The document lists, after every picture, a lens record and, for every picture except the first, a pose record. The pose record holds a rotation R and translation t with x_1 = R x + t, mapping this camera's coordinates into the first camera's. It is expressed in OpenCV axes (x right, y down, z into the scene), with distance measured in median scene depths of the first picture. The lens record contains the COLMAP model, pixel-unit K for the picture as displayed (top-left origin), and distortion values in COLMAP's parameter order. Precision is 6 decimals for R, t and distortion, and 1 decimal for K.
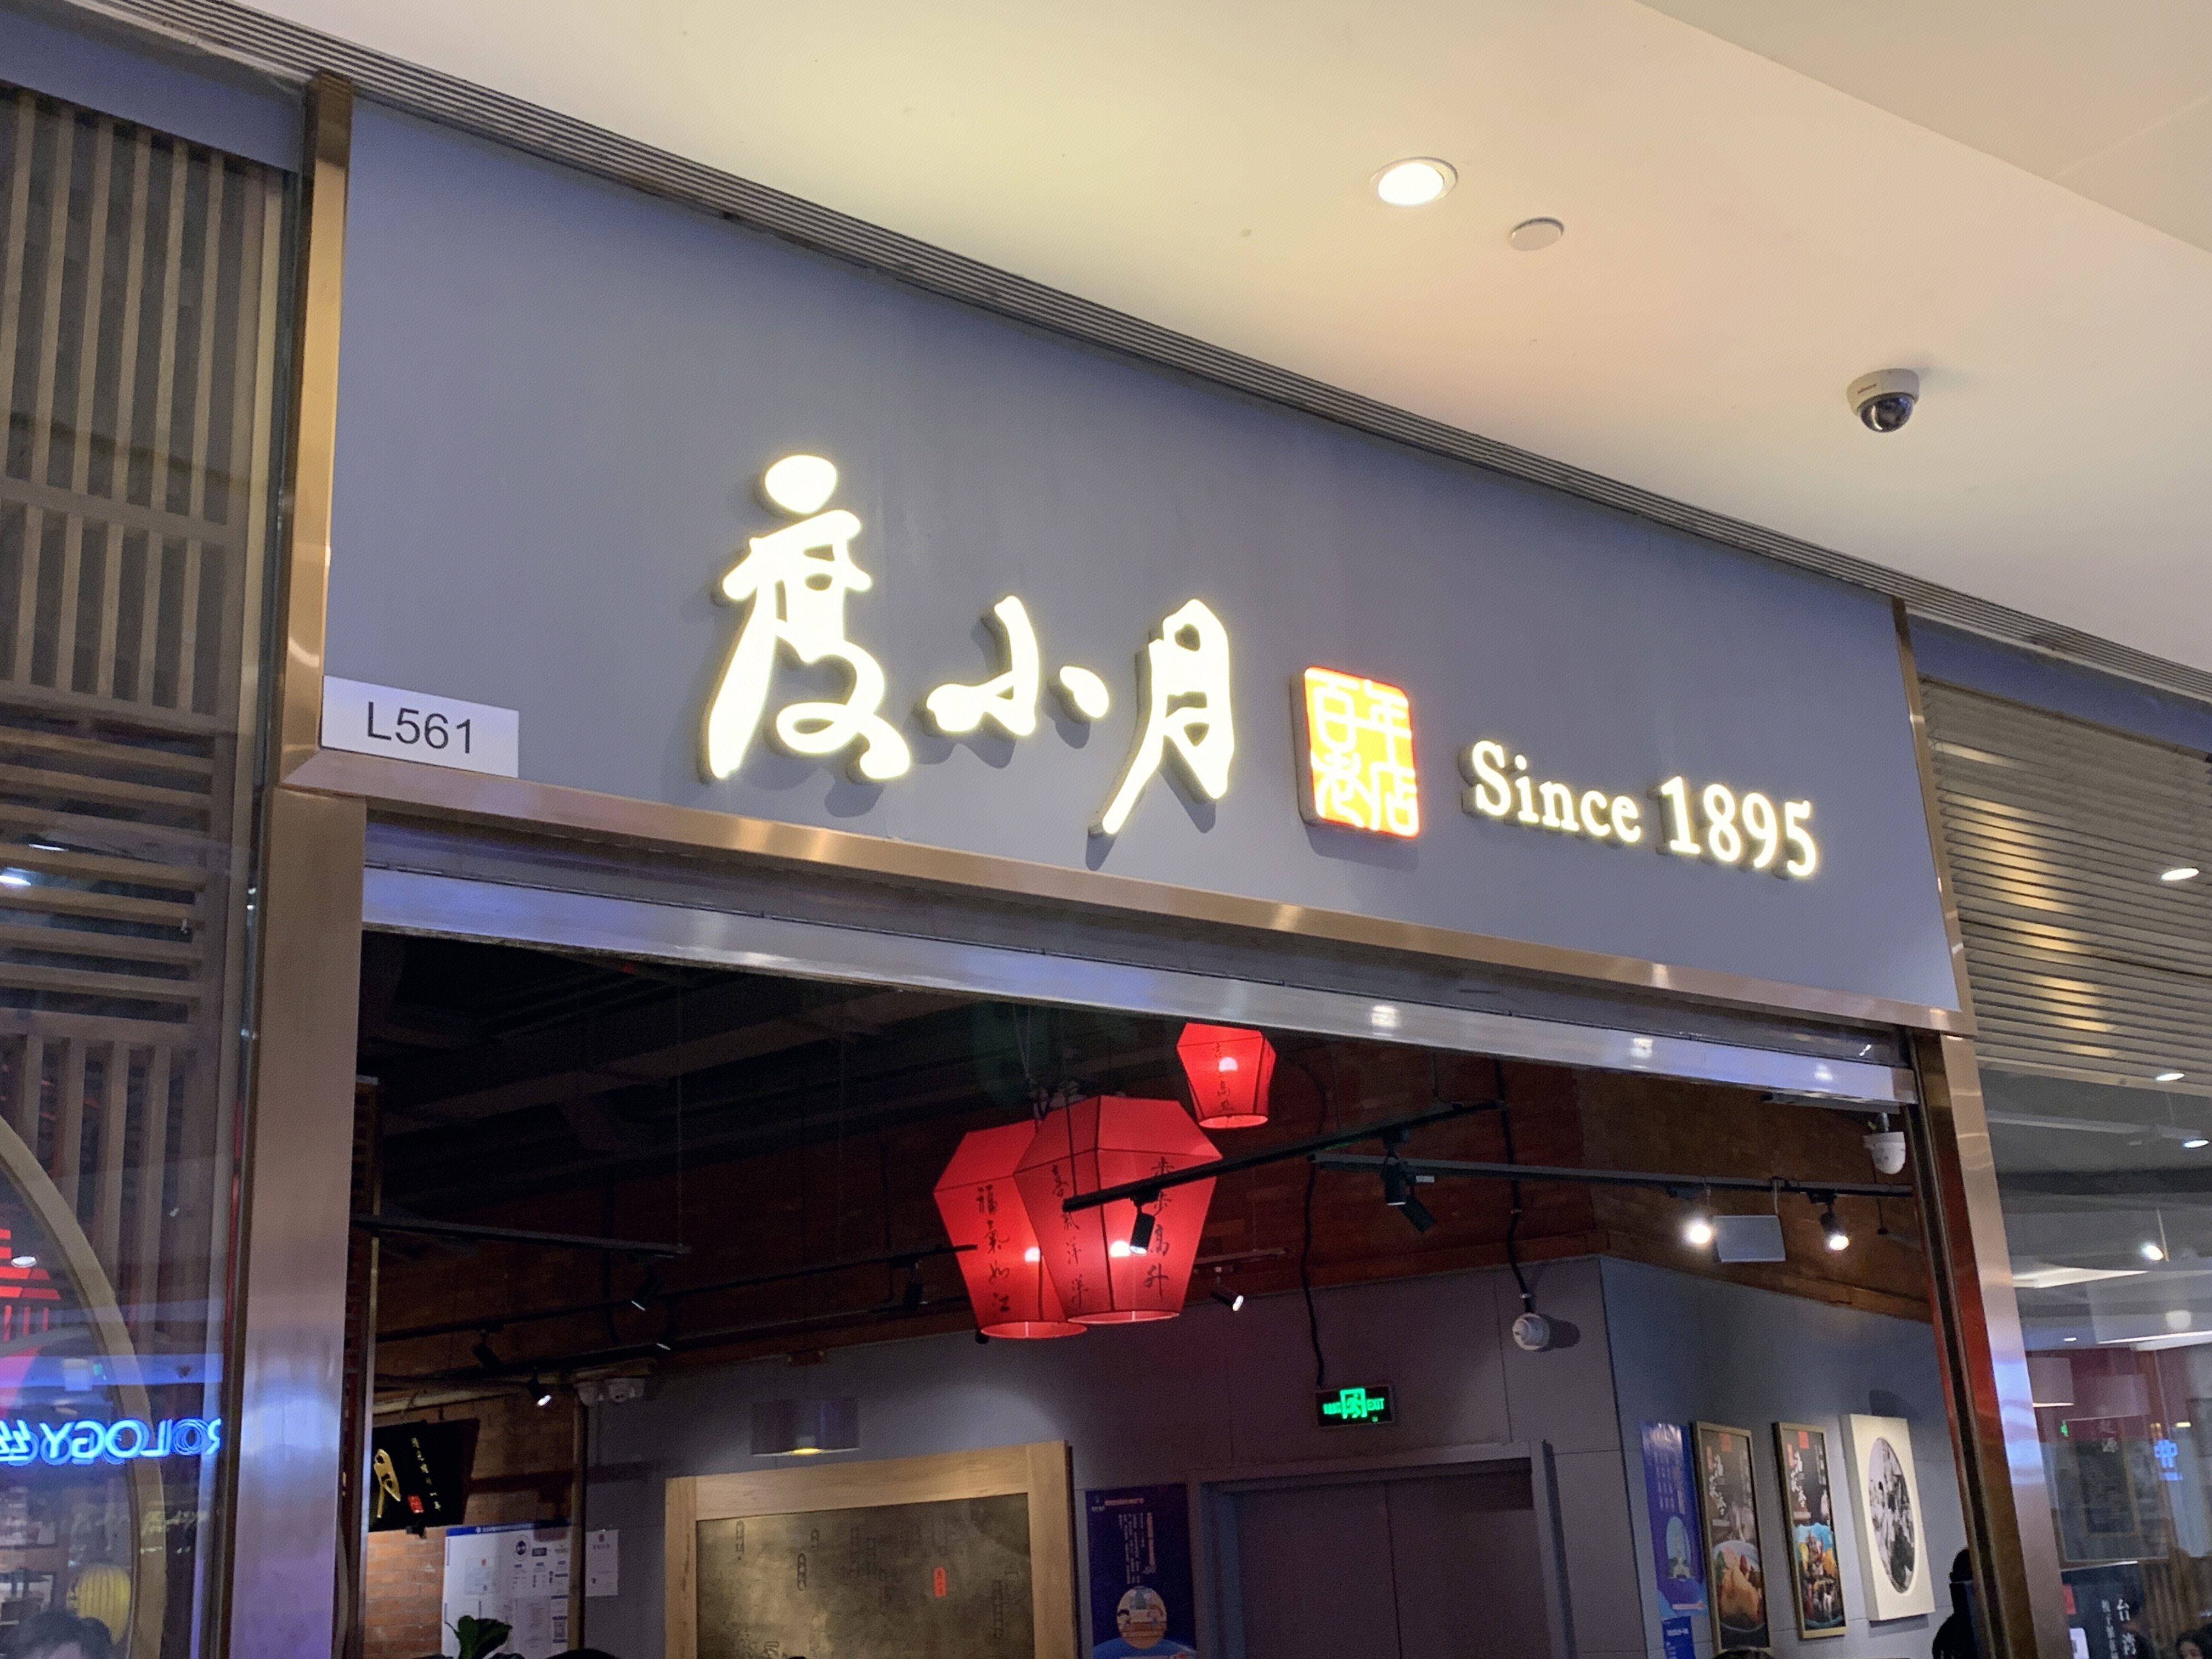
lens RADIAL K [[2394.9, 0, 1106.0], [0, 2394.9, 829.5], [0, 0, 1]] dist [0.191590, -0.634805]
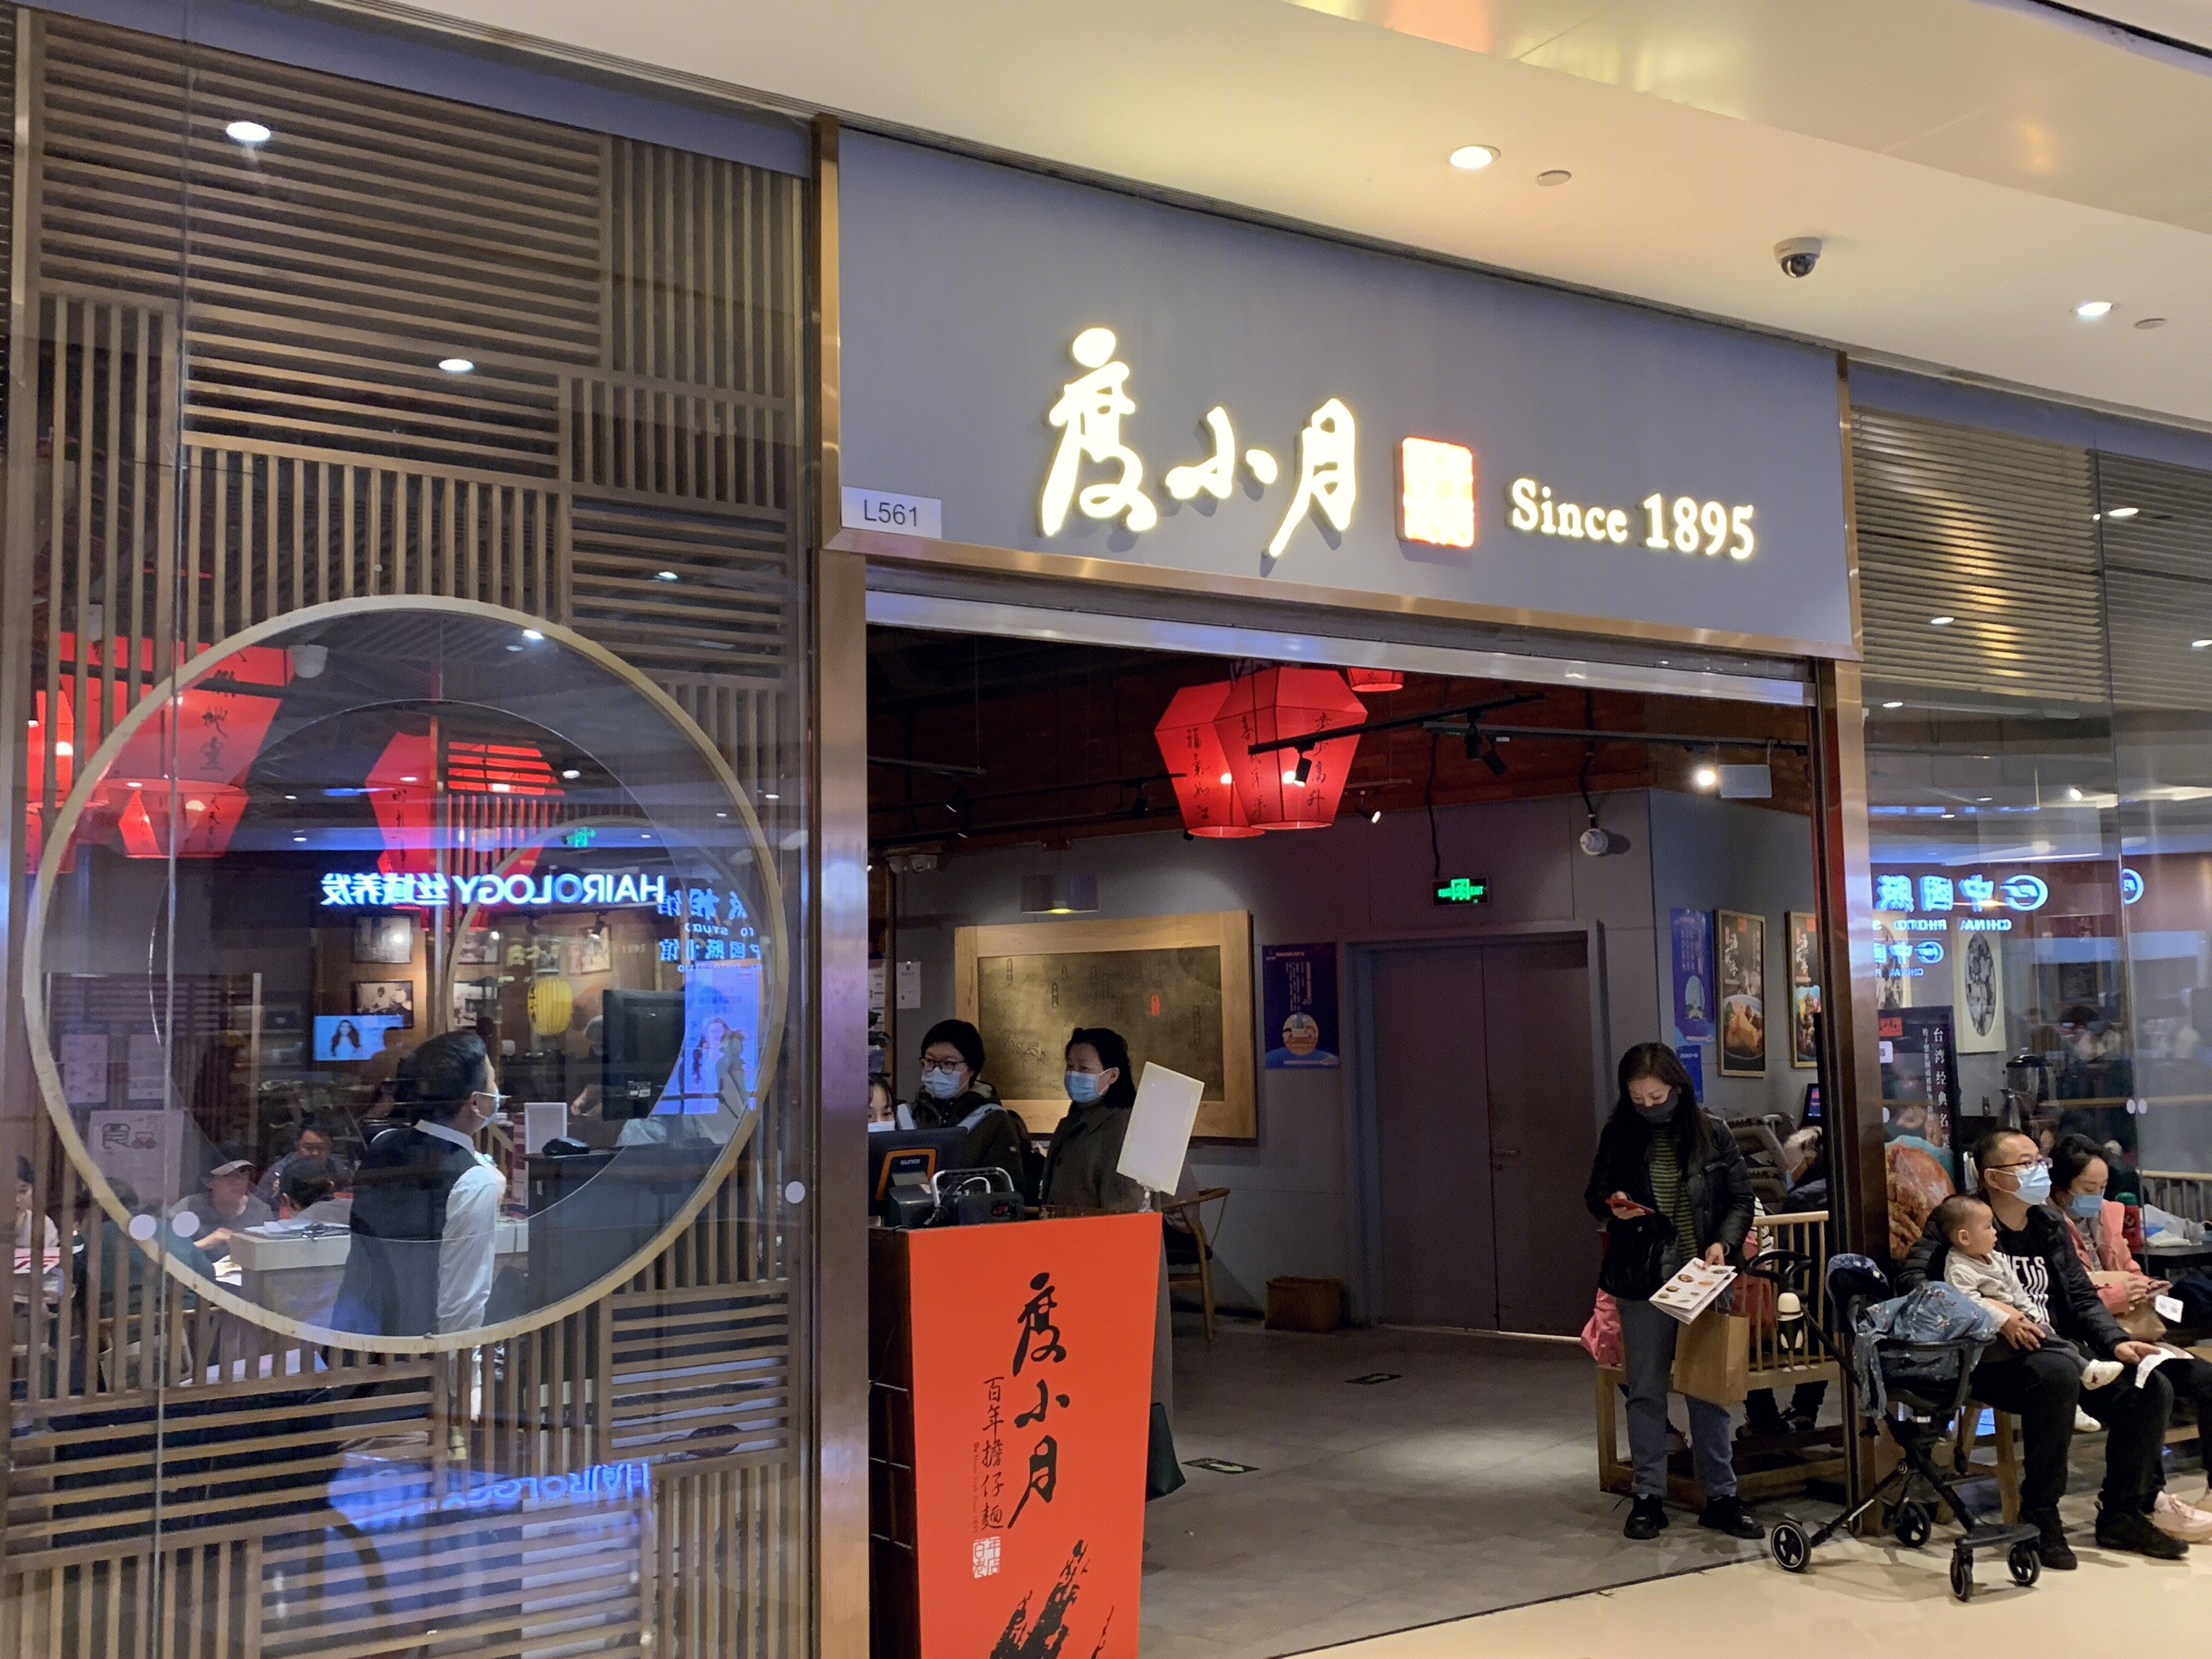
lens RADIAL K [[2159.5, 0, 1106.0], [0, 2159.5, 829.5], [0, 0, 1]] dist [0.051353, -0.000283]
pose [[0.995922, 0.026866, -0.086122, 0.013702], [-0.008370, 0.978028, 0.208307, -0.086828], [0.089826, -0.206736, 0.974265, -0.357879]]
